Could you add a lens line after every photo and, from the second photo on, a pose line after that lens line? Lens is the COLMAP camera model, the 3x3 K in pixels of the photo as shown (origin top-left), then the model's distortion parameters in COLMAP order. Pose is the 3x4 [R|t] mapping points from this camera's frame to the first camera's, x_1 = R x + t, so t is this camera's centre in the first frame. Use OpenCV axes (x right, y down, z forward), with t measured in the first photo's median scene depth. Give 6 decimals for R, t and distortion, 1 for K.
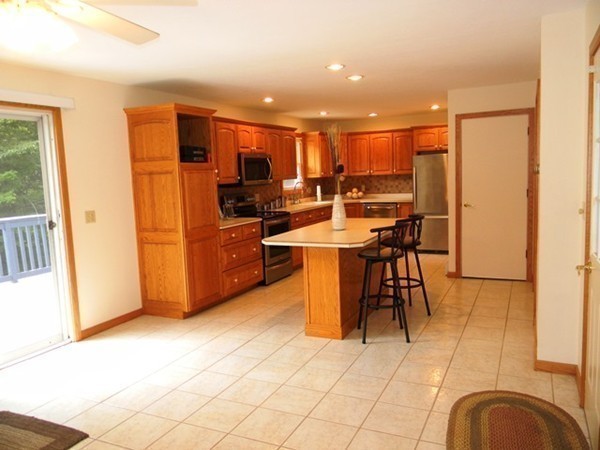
lens RADIAL K [[484.0, 0, 297.4], [0, 484.0, 224.3], [0, 0, 1]] dist [-0.002464, -0.002199]
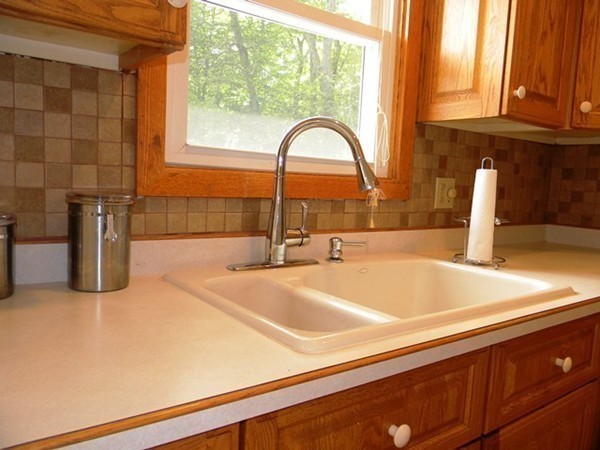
lens RADIAL K [[484.0, 0, 297.4], [0, 484.0, 224.3], [0, 0, 1]] dist [-0.002464, -0.002199]
pose [[0.885748, 0.129943, -0.445607, 0.086182], [-0.134142, 0.990712, 0.022263, -0.076143], [0.444361, 0.040055, 0.894952, 1.121980]]
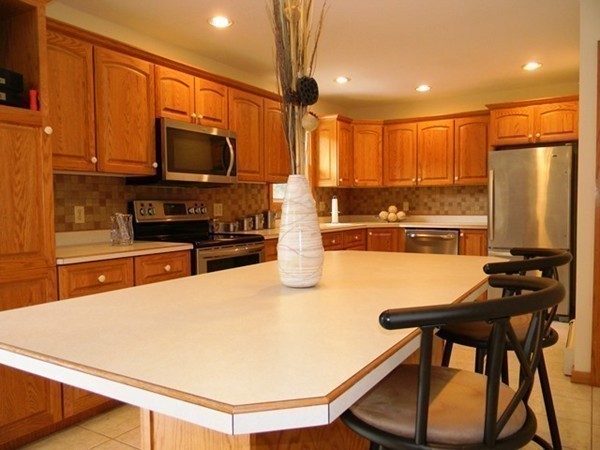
lens RADIAL K [[484.0, 0, 297.4], [0, 484.0, 224.3], [0, 0, 1]] dist [-0.002464, -0.002199]
pose [[0.994320, 0.033709, -0.100952, 0.082849], [-0.039909, 0.997398, -0.060036, -0.007210], [0.098666, 0.063724, 0.993078, 0.487252]]
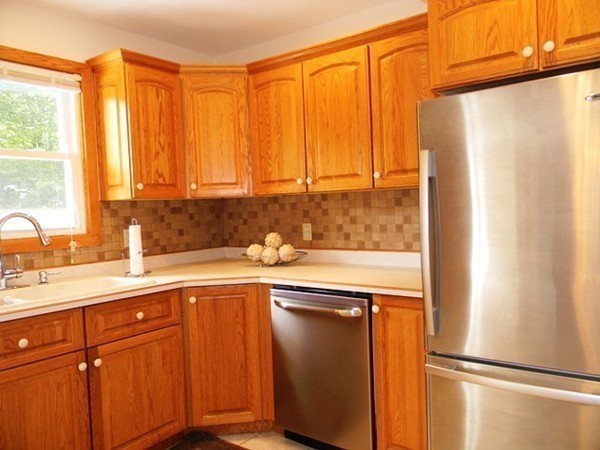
lens RADIAL K [[484.0, 0, 297.4], [0, 484.0, 224.3], [0, 0, 1]] dist [-0.002464, -0.002199]
pose [[0.979337, 0.010417, -0.201966, 0.290182], [-0.022818, 0.997987, -0.059167, -0.087524], [0.200943, 0.062553, 0.977604, 0.972588]]
